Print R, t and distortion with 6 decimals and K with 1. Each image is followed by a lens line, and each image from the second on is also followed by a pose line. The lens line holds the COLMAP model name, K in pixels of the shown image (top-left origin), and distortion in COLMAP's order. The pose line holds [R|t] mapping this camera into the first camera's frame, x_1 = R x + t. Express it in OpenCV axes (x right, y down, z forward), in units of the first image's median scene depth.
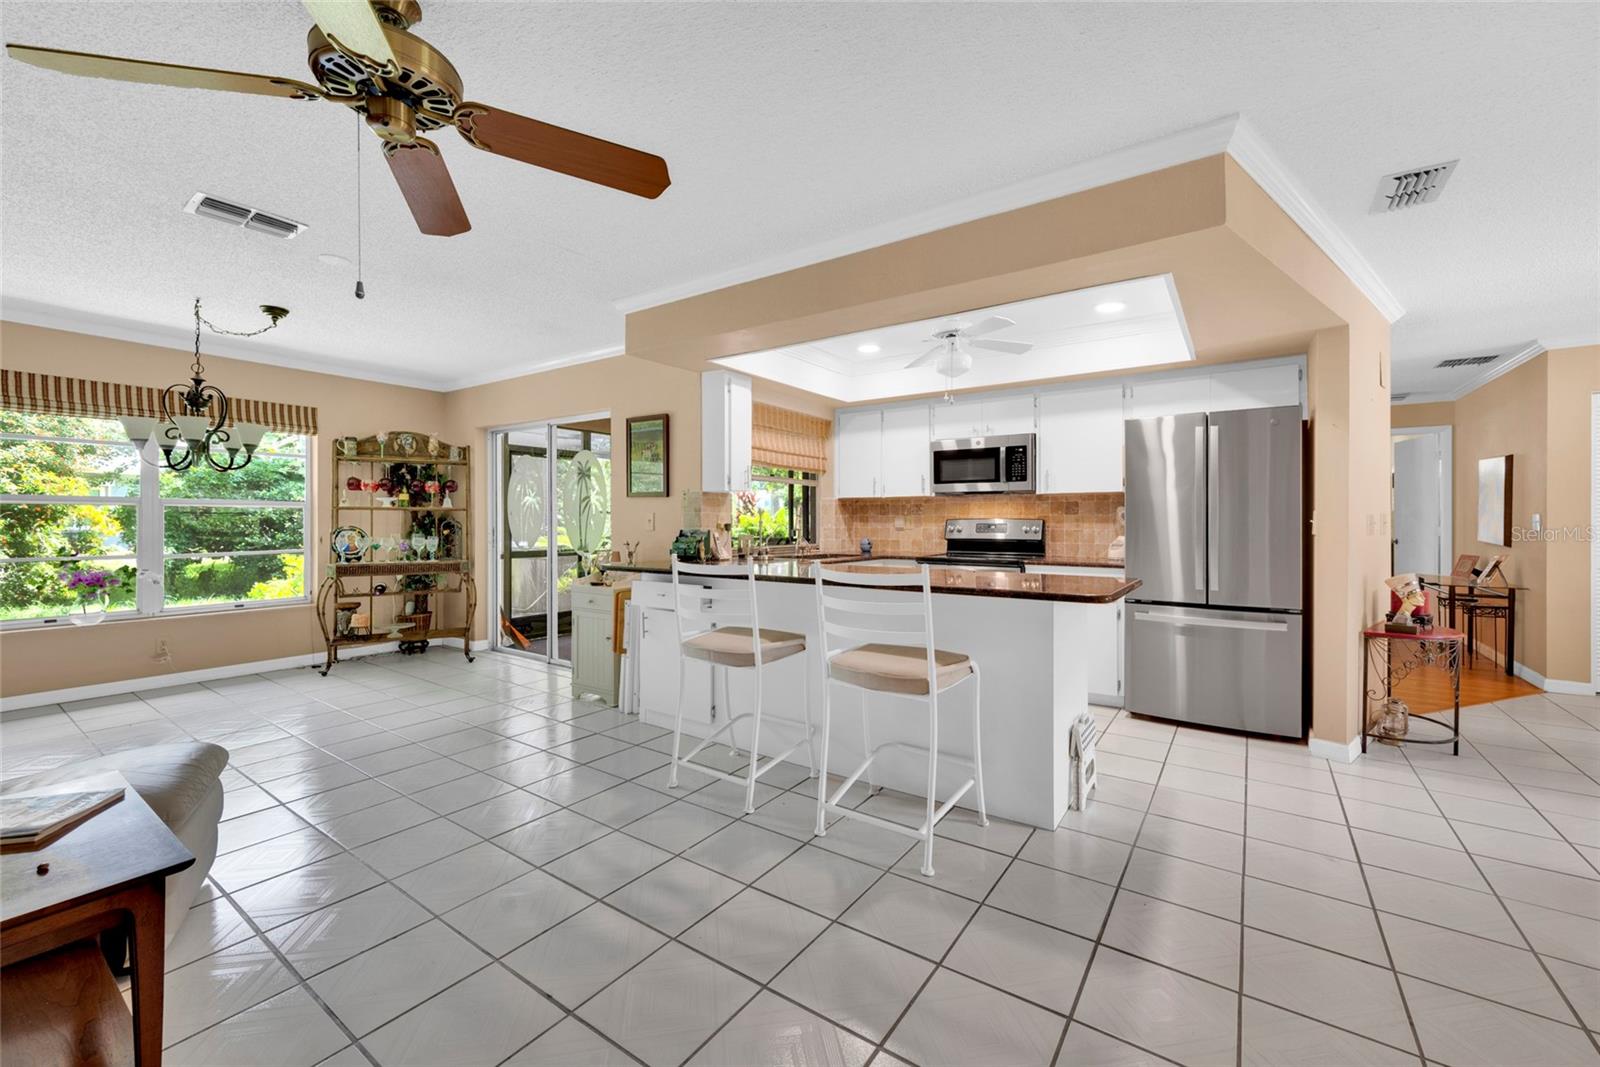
lens RADIAL K [[631.8, 0, 810.5], [0, 631.8, 516.8], [0, 0, 1]] dist [-0.001971, -0.000120]
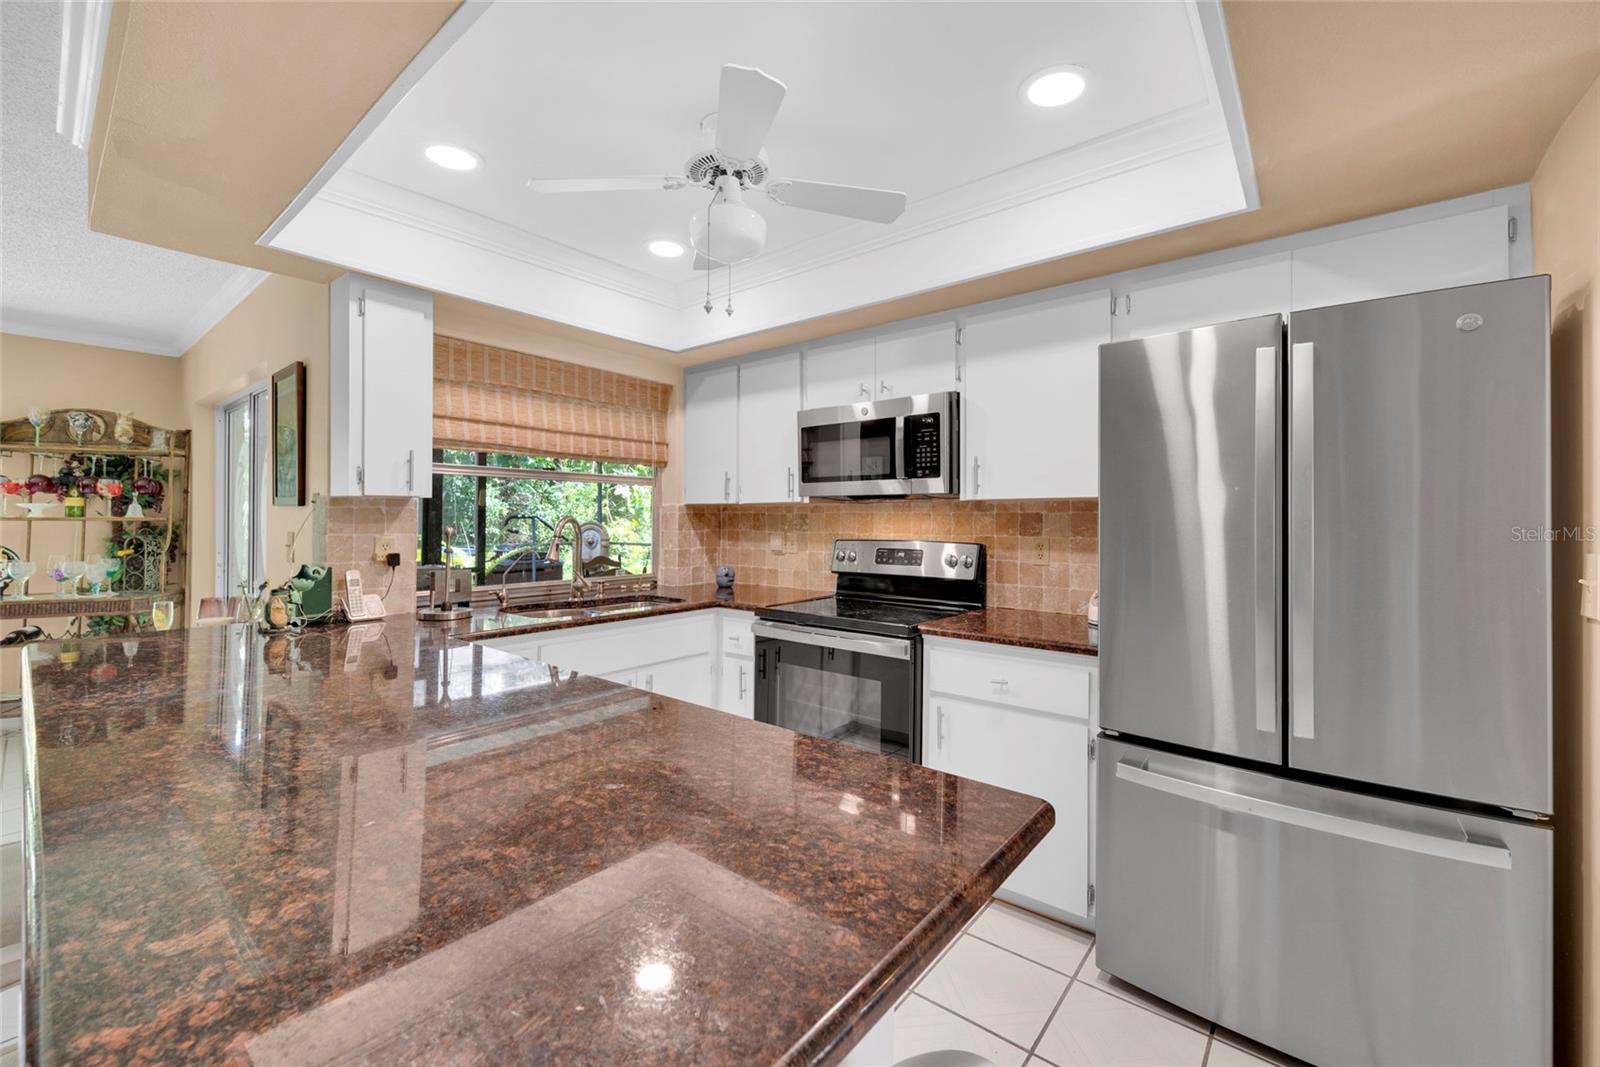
lens RADIAL K [[641.6, 0, 803.4], [0, 641.6, 516.3], [0, 0, 1]] dist [-0.000458, 0.000300]
pose [[0.997307, 0.002765, -0.073286, 0.253292], [-0.002695, 0.999996, 0.001043, -0.021468], [0.073289, -0.000842, 0.997310, 0.410524]]
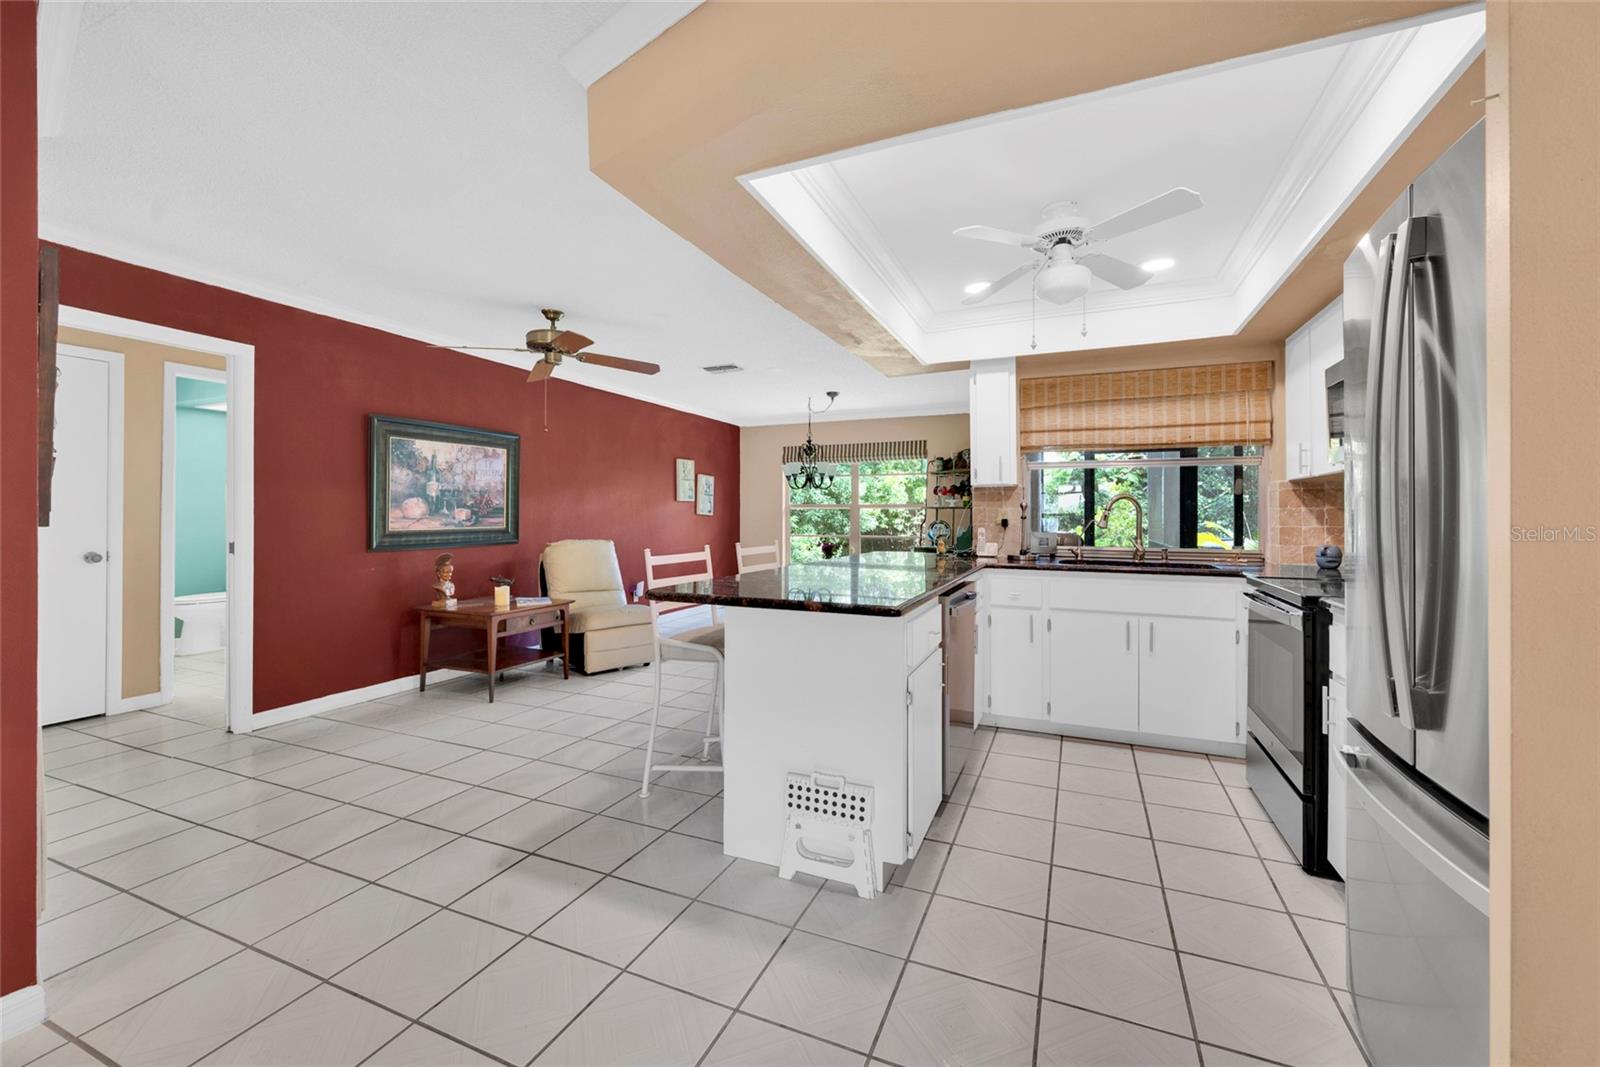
lens RADIAL K [[631.8, 0, 810.5], [0, 631.8, 516.8], [0, 0, 1]] dist [-0.001971, -0.000120]
pose [[0.210226, -0.000494, -0.977653, 0.662318], [0.003373, 0.999994, 0.000221, 0.006021], [0.977647, -0.003344, 0.210226, 0.472137]]
